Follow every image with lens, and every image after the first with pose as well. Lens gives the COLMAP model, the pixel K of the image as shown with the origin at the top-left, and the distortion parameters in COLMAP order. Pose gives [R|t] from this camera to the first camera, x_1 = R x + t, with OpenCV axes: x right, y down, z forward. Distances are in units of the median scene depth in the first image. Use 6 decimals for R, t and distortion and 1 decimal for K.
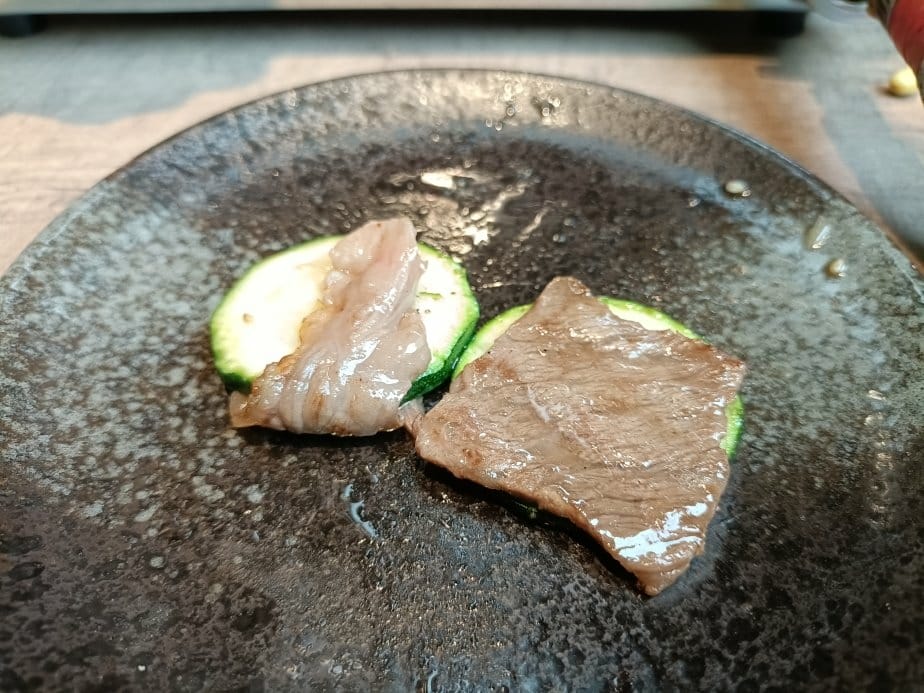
lens RADIAL K [[729.2, 0, 462.0], [0, 729.2, 346.5], [0, 0, 1]] dist [0.004473, -0.113104]
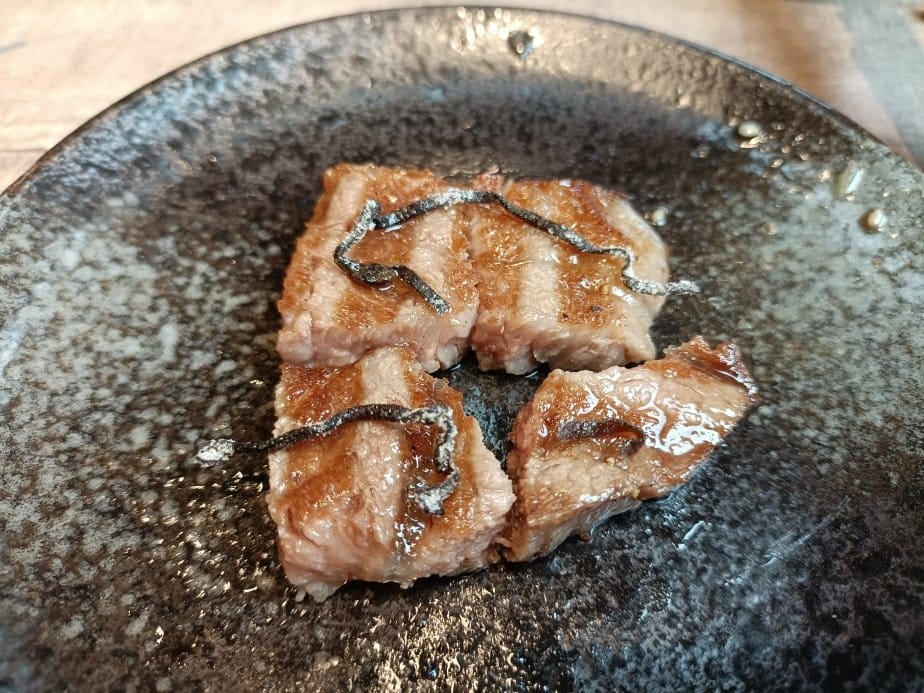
lens RADIAL K [[746.6, 0, 462.0], [0, 746.6, 346.5], [0, 0, 1]] dist [-0.064486, 0.008073]
pose [[0.990249, -0.112889, 0.081621, -0.080425], [0.102949, 0.987763, 0.117159, -0.113207], [-0.093848, -0.107614, 0.989753, 0.137484]]
